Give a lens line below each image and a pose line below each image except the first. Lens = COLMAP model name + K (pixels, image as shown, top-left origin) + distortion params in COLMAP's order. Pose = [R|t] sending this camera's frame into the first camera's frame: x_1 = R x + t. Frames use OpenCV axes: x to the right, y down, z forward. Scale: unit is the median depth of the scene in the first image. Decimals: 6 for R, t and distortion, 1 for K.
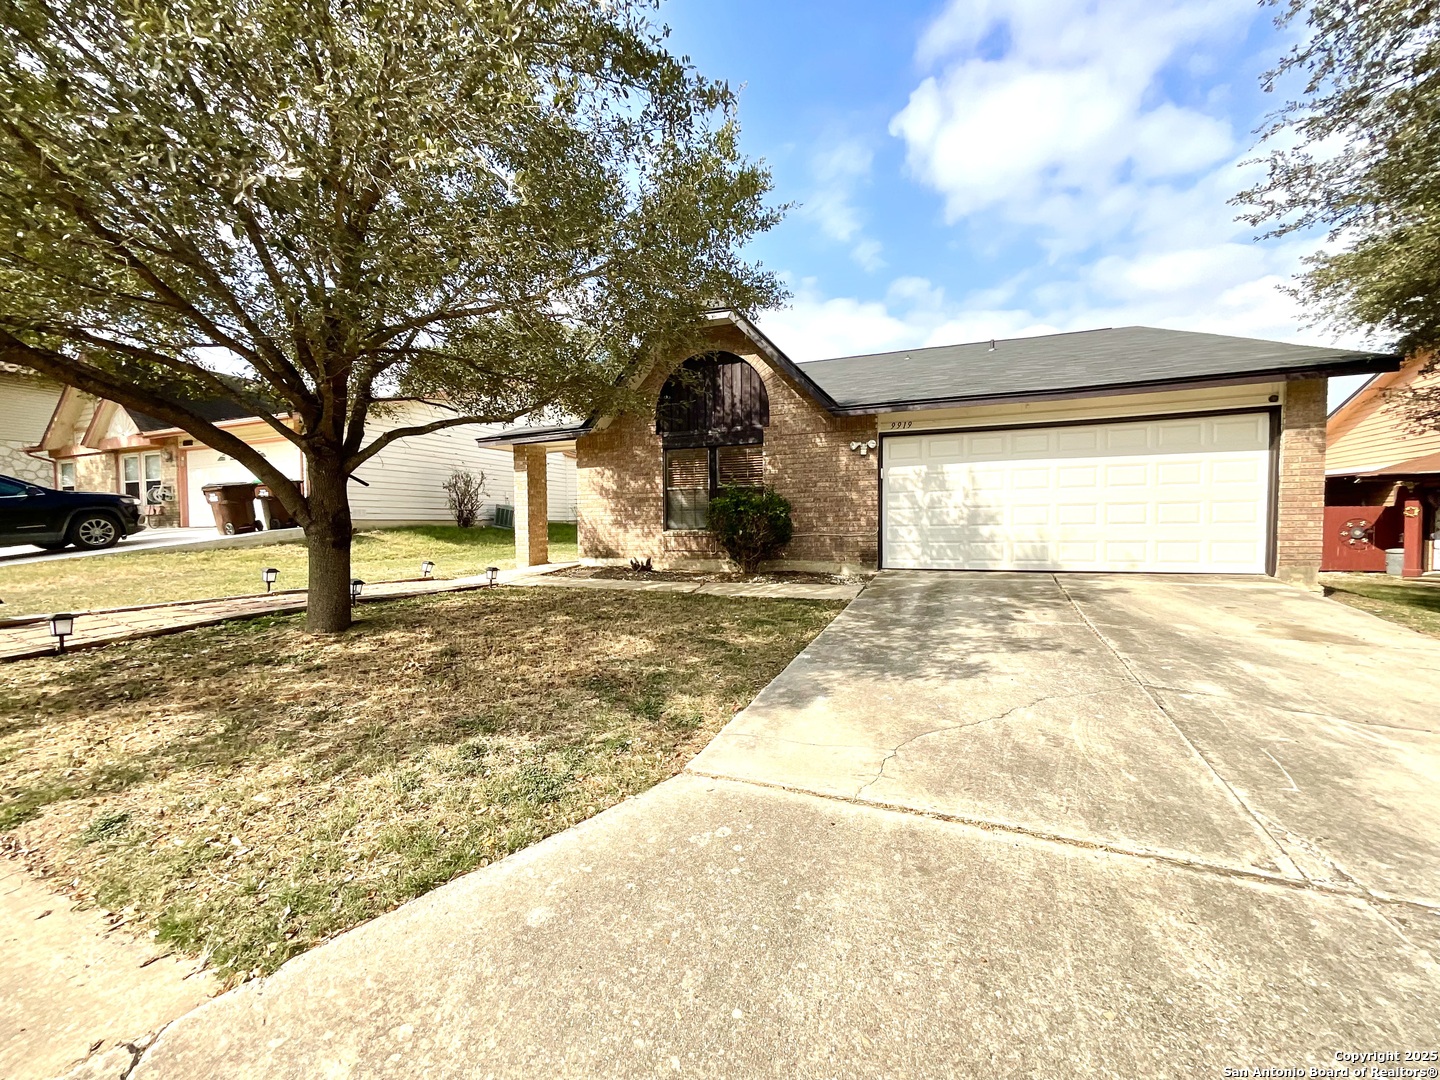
lens RADIAL K [[578.5, 0, 720.0], [0, 578.5, 540.0], [0, 0, 1]] dist [-0.000988, -0.000437]
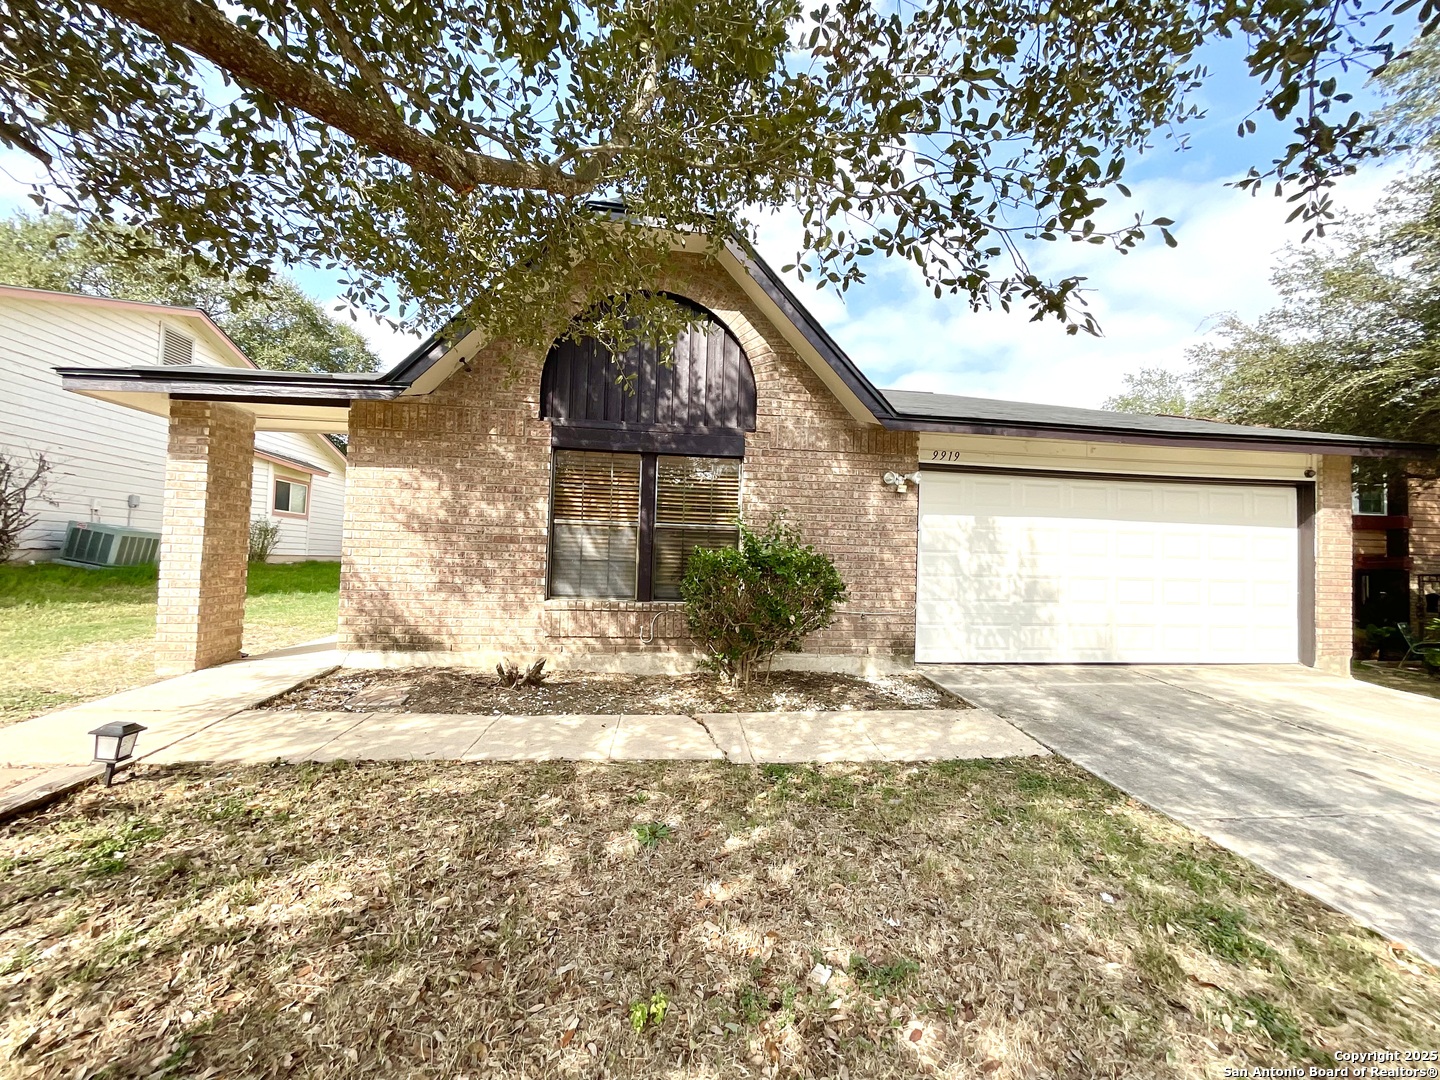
lens RADIAL K [[578.5, 0, 720.0], [0, 578.5, 540.0], [0, 0, 1]] dist [-0.000988, -0.000437]
pose [[0.873900, 0.053147, 0.483191, -0.235223], [-0.022285, 0.997340, -0.069396, -0.039930], [-0.485594, 0.049877, 0.872760, 0.487713]]
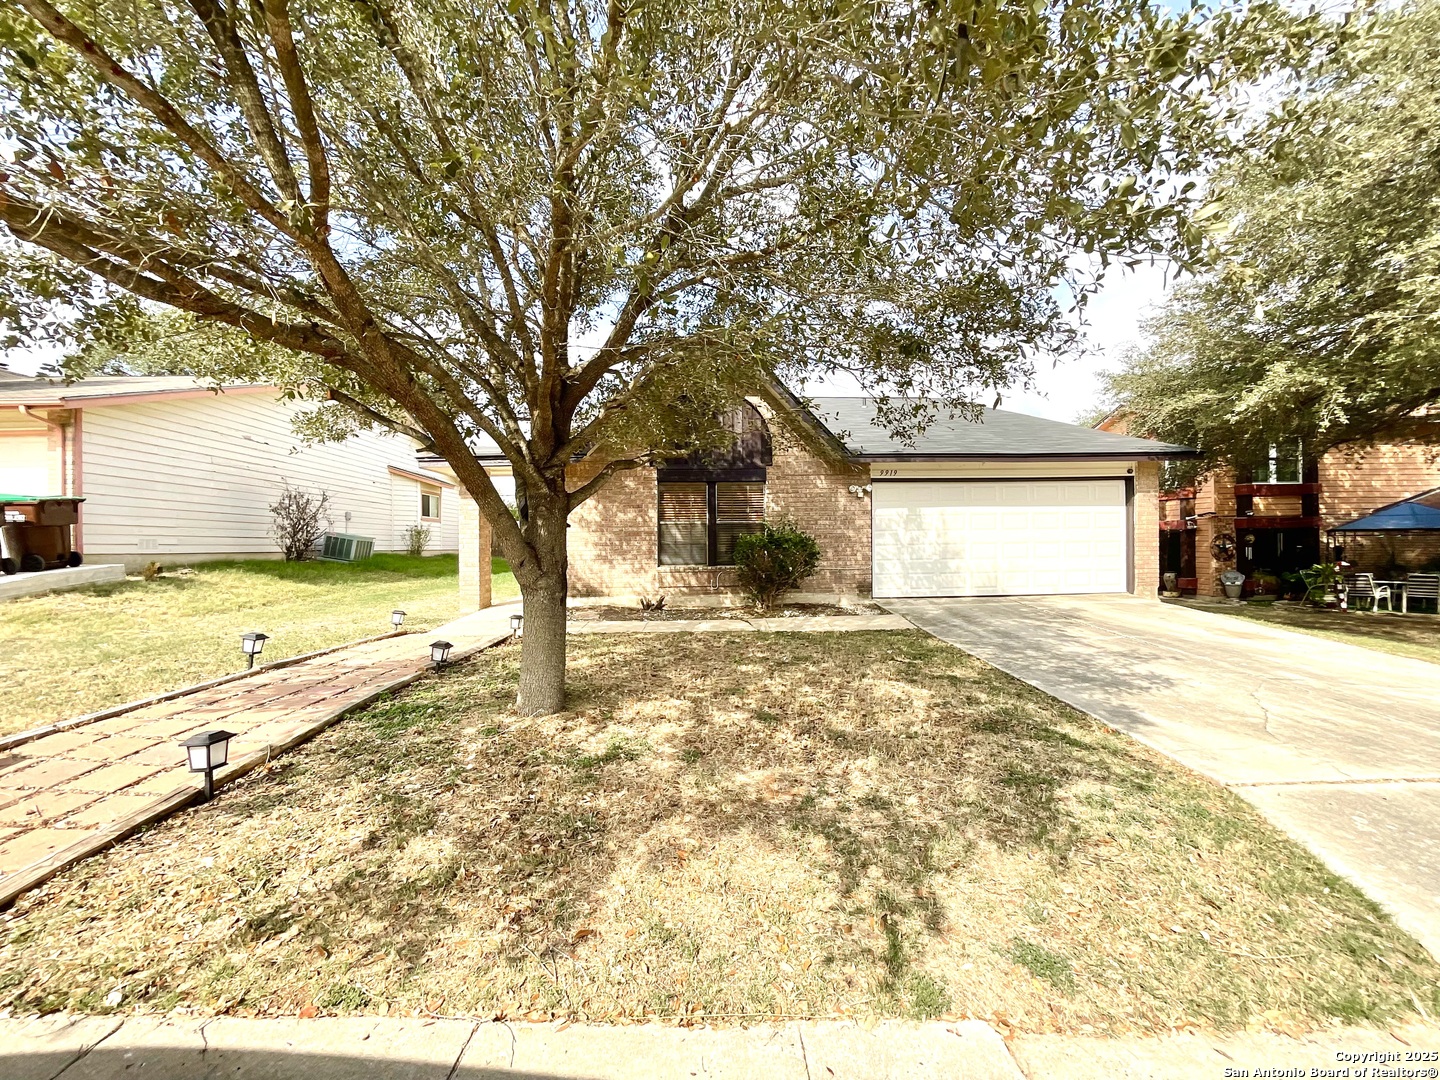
lens RADIAL K [[578.5, 0, 720.0], [0, 578.5, 540.0], [0, 0, 1]] dist [-0.000988, -0.000437]
pose [[0.905693, 0.003149, 0.423924, -0.440939], [0.014111, 0.999194, -0.037569, -0.023905], [-0.423700, 0.040007, 0.904918, 0.095386]]
